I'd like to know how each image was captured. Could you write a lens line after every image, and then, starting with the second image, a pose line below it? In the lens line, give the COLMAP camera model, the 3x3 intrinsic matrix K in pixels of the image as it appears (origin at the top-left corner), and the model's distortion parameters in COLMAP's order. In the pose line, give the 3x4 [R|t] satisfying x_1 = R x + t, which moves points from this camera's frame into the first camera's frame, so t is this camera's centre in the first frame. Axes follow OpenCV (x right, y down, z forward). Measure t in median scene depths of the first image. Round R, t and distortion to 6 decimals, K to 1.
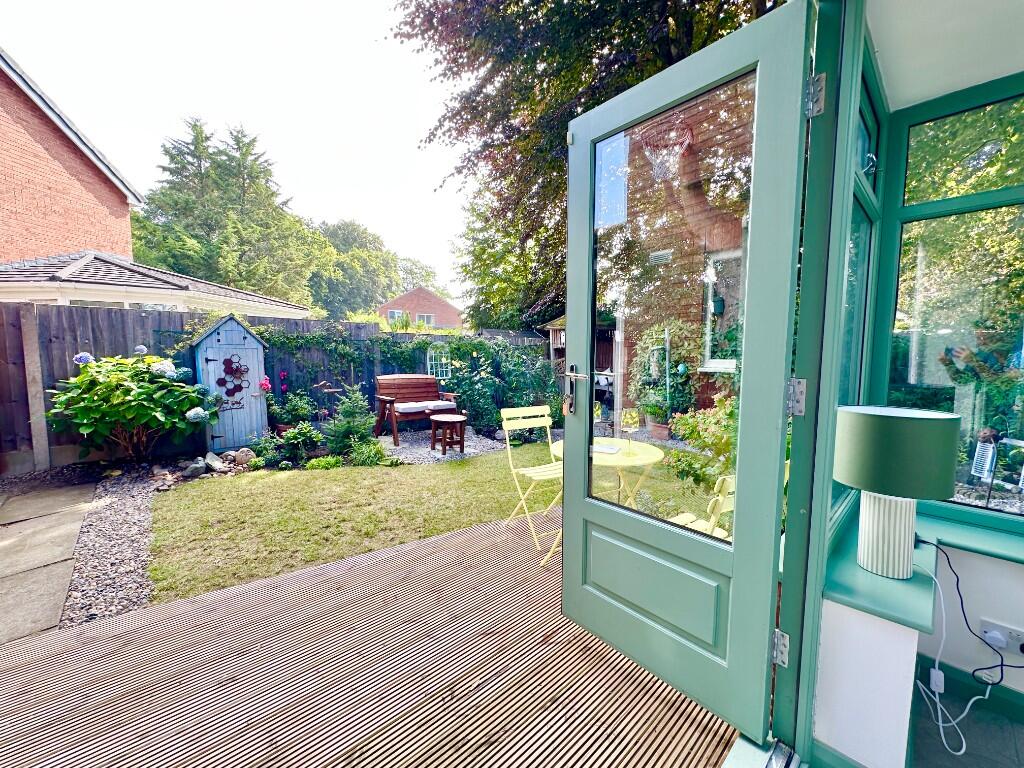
lens RADIAL K [[408.4, 0, 508.1], [0, 408.4, 389.6], [0, 0, 1]] dist [0.004119, -0.000124]
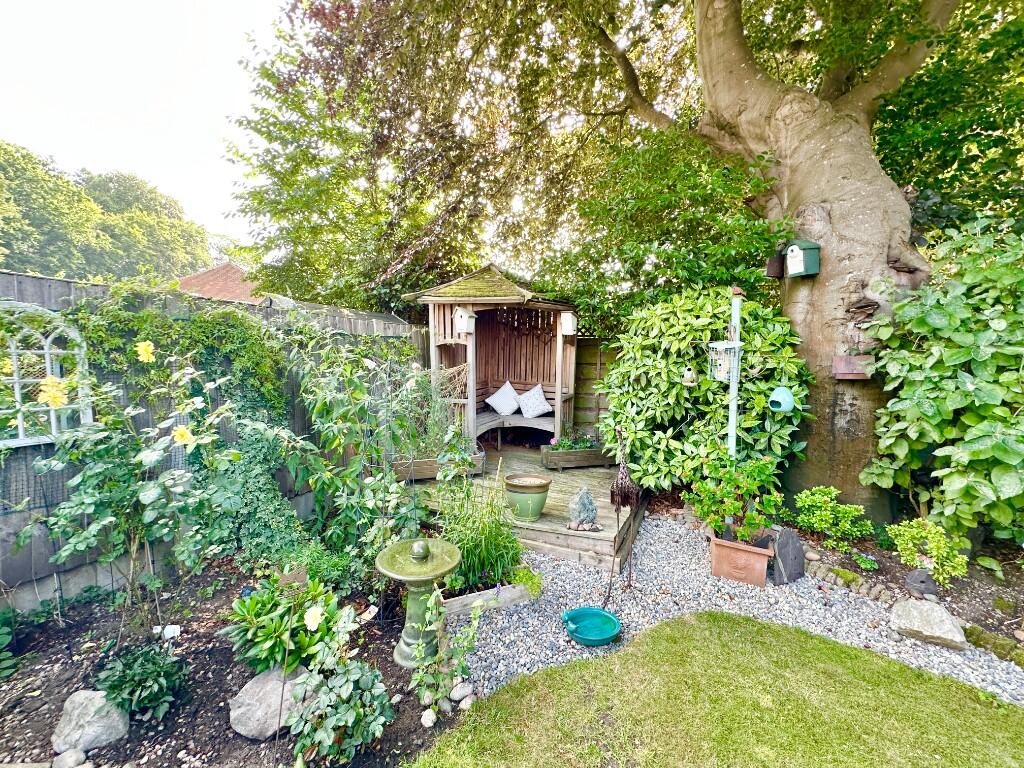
lens RADIAL K [[408.4, 0, 508.1], [0, 408.4, 389.6], [0, 0, 1]] dist [0.004119, -0.000124]
pose [[0.939869, -0.010937, 0.341361, 0.039019], [0.013548, 0.999894, -0.005266, -0.068408], [-0.341267, 0.009574, 0.939918, 0.801912]]
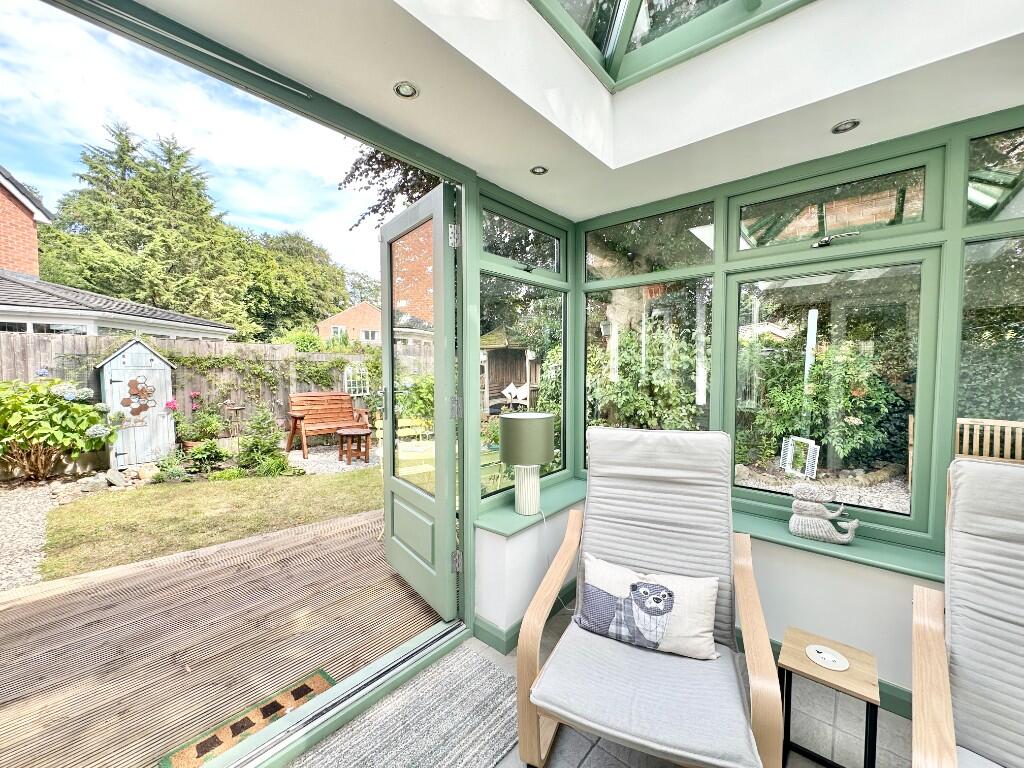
lens RADIAL K [[409.8, 0, 514.3], [0, 409.8, 383.7], [0, 0, 1]] dist [-0.000319, 0.000044]
pose [[0.992672, -0.010368, 0.120390, 0.134519], [0.016378, 0.998663, -0.049033, 0.002293], [-0.119721, 0.050646, 0.991515, -0.138172]]
